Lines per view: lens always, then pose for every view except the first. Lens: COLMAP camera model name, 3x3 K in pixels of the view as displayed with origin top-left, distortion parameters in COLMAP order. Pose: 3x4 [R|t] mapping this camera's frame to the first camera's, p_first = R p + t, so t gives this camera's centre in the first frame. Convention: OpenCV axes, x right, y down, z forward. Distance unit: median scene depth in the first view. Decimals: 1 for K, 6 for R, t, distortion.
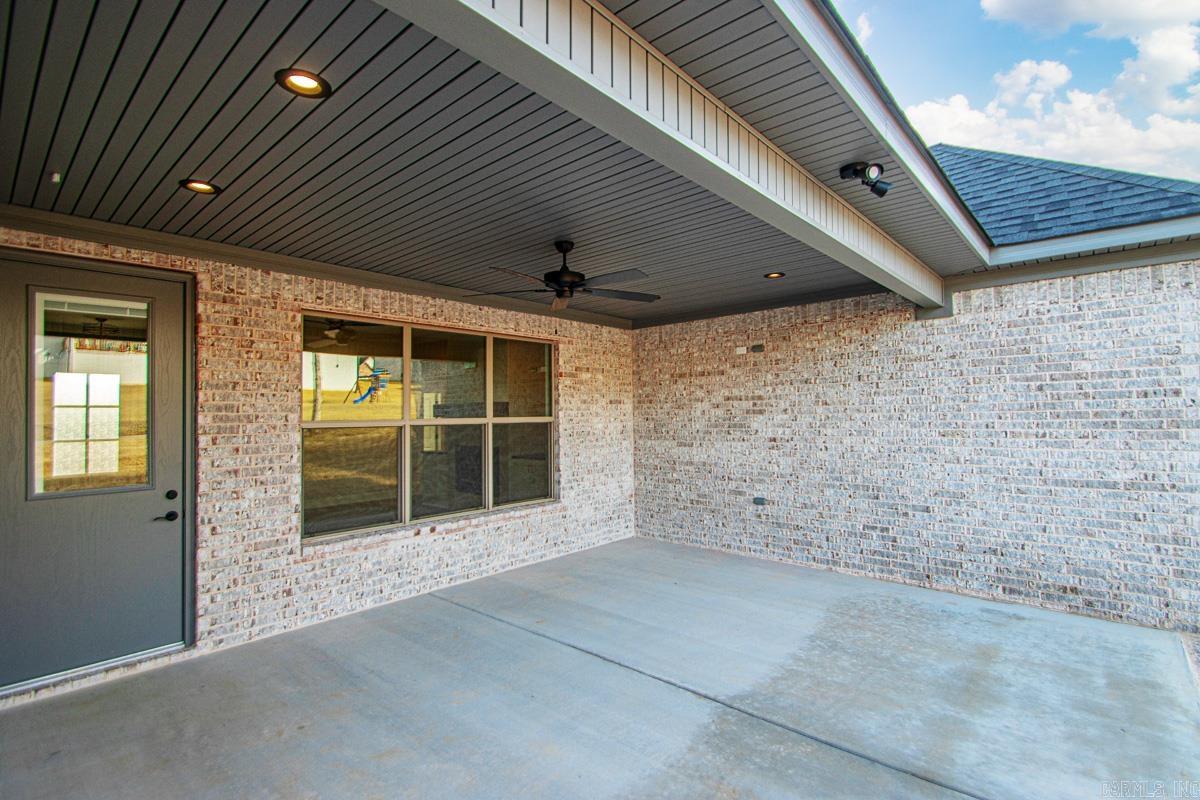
lens RADIAL K [[568.6, 0, 604.7], [0, 568.6, 396.6], [0, 0, 1]] dist [0.026499, -0.025220]
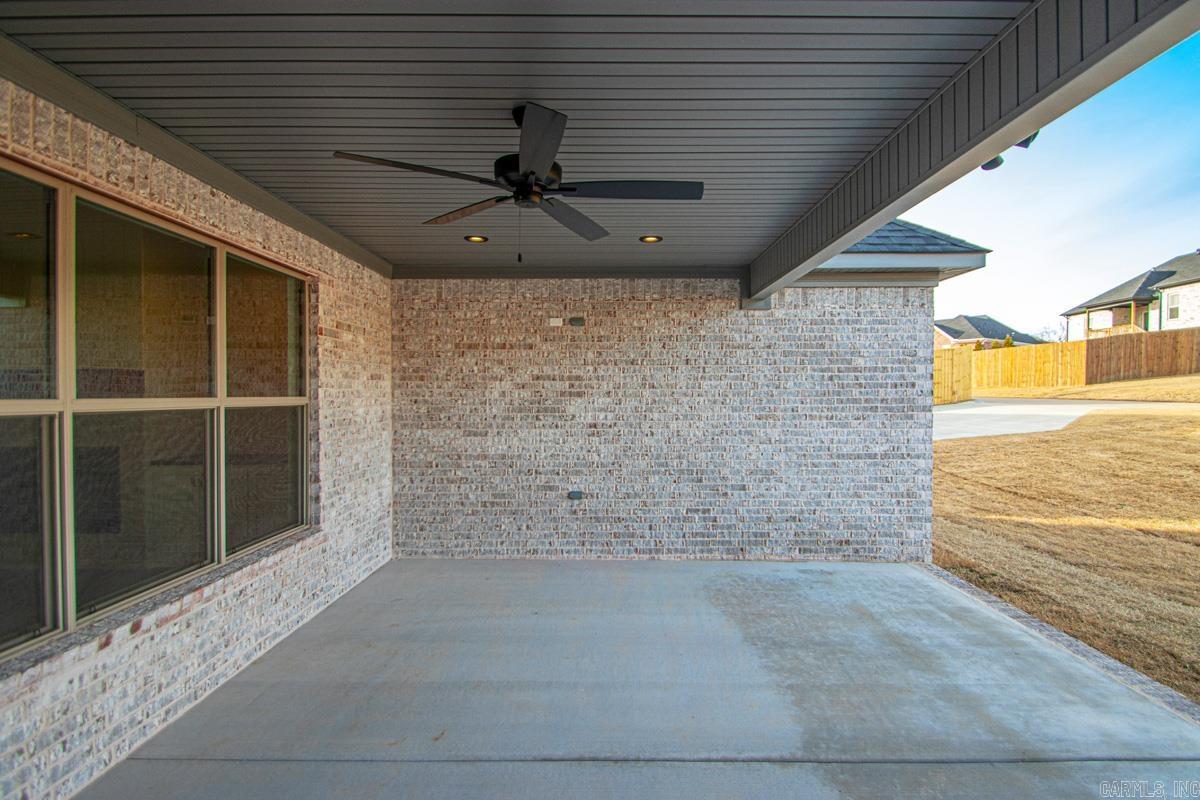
lens RADIAL K [[561.8, 0, 606.2], [0, 561.8, 403.2], [0, 0, 1]] dist [0.010839, -0.013002]
pose [[0.741989, 0.004415, 0.670397, -0.315146], [-0.033317, 0.998986, 0.030296, 0.014702], [-0.669583, -0.044815, 0.741384, 0.374800]]
